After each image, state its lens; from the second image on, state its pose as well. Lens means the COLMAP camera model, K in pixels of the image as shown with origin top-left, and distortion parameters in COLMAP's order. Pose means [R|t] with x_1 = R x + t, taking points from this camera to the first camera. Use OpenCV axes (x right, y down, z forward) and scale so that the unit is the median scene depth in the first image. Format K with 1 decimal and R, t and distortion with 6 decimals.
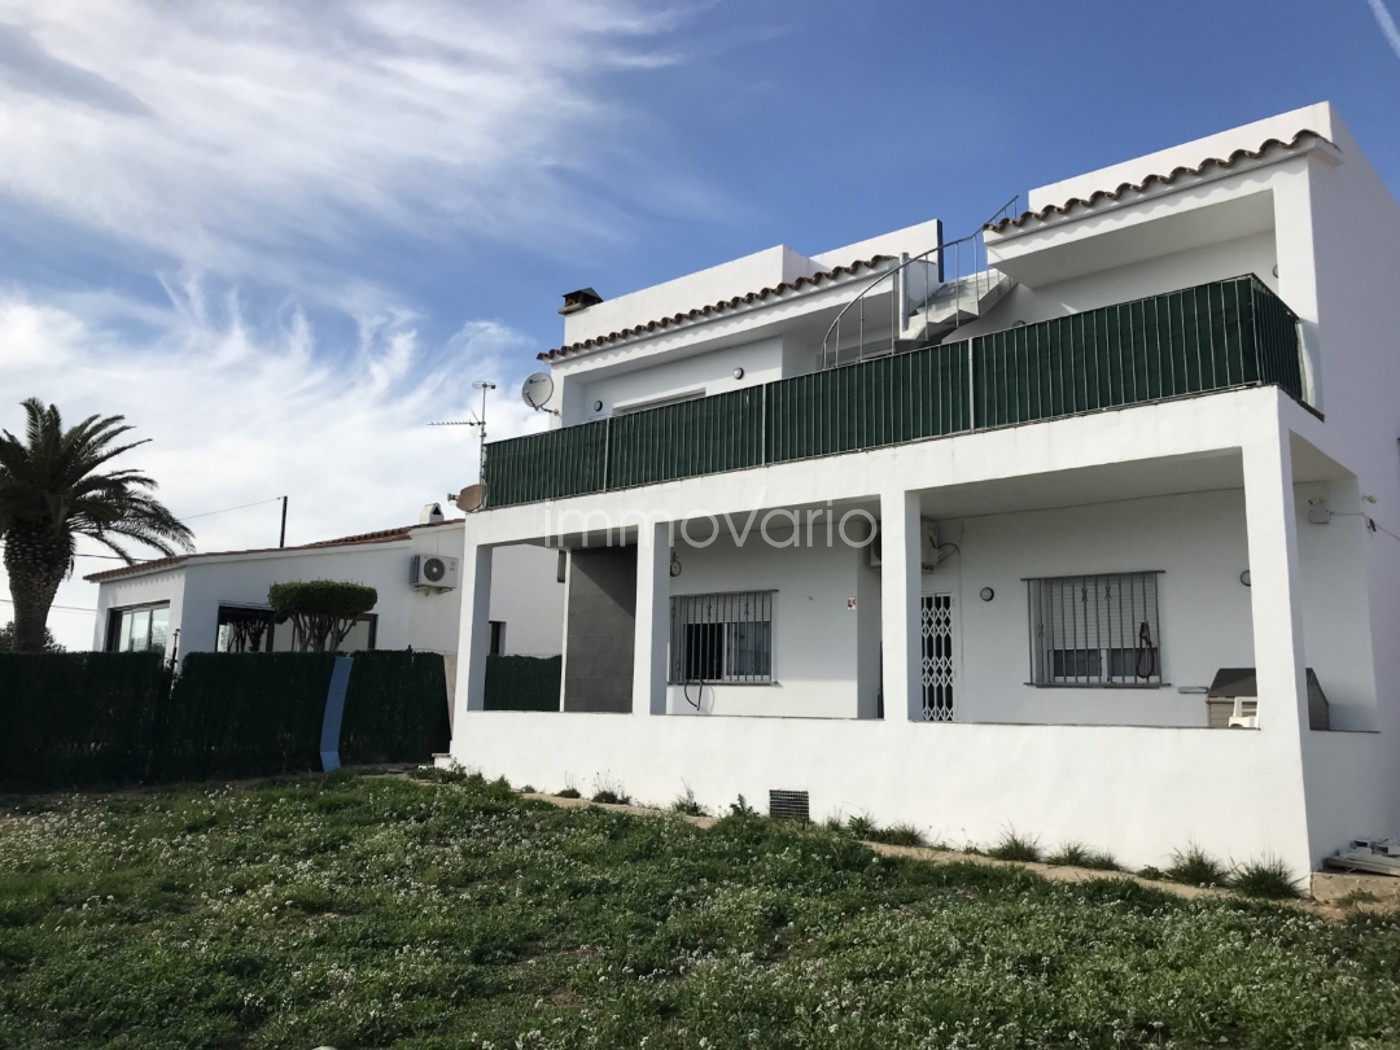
lens RADIAL K [[1127.5, 0, 700.0], [0, 1127.5, 525.0], [0, 0, 1]] dist [0.007071, 0.000654]
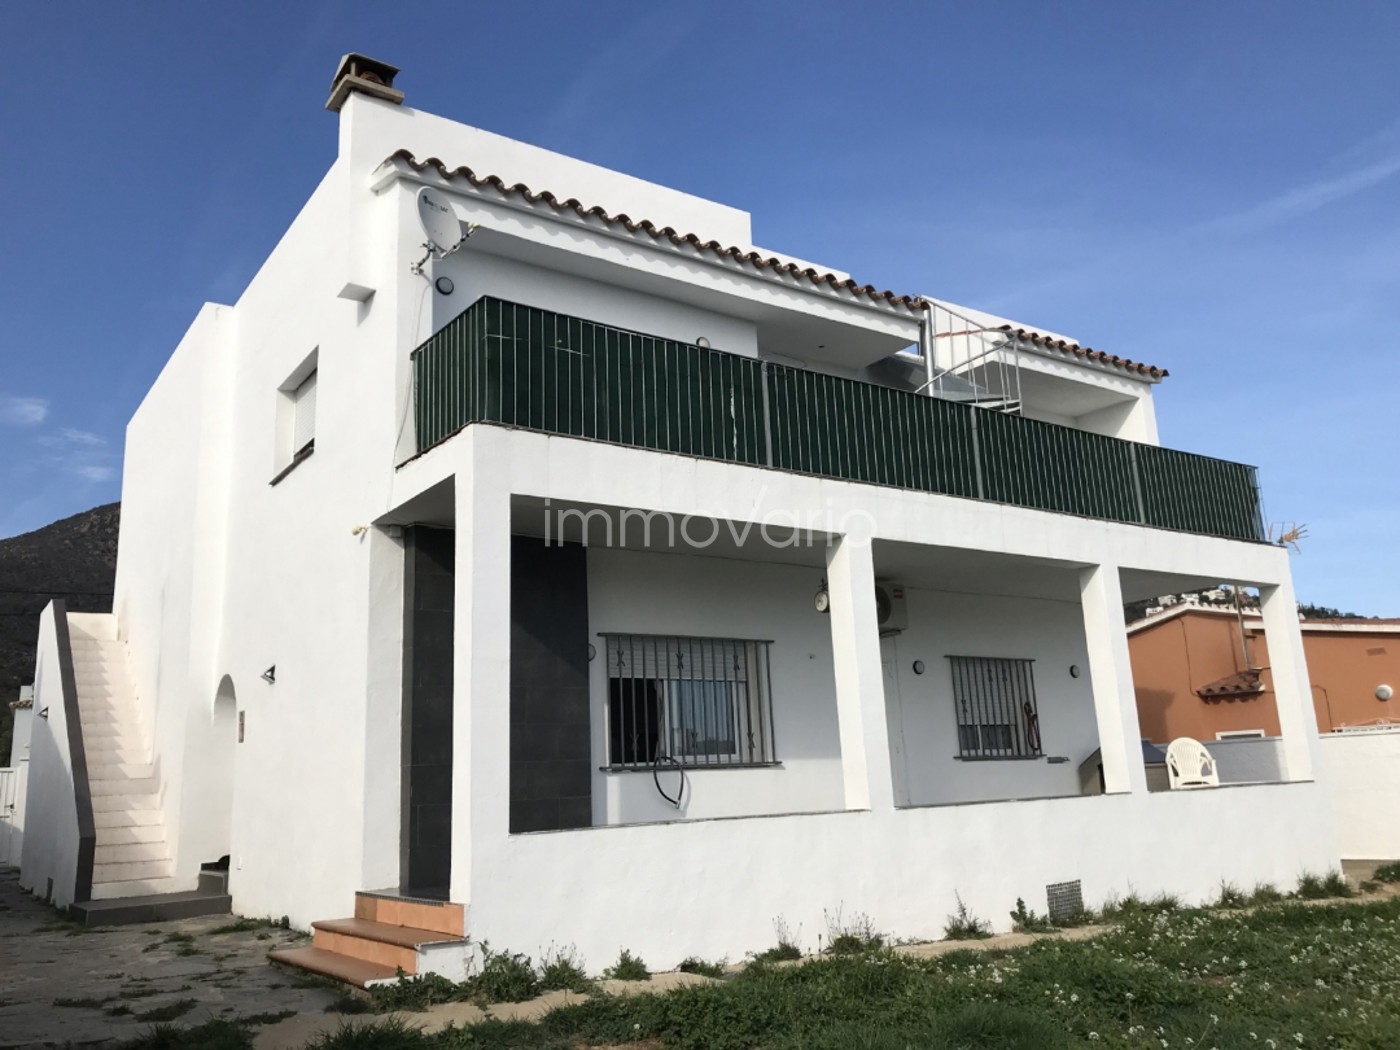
lens RADIAL K [[1164.9, 0, 700.0], [0, 1164.9, 525.0], [0, 0, 1]] dist [-0.003502, -0.000051]
pose [[0.240515, 0.184379, 0.952973, -0.806250], [-0.105726, 0.980928, -0.163104, 0.129626], [-0.964870, -0.061525, 0.255421, 0.962313]]
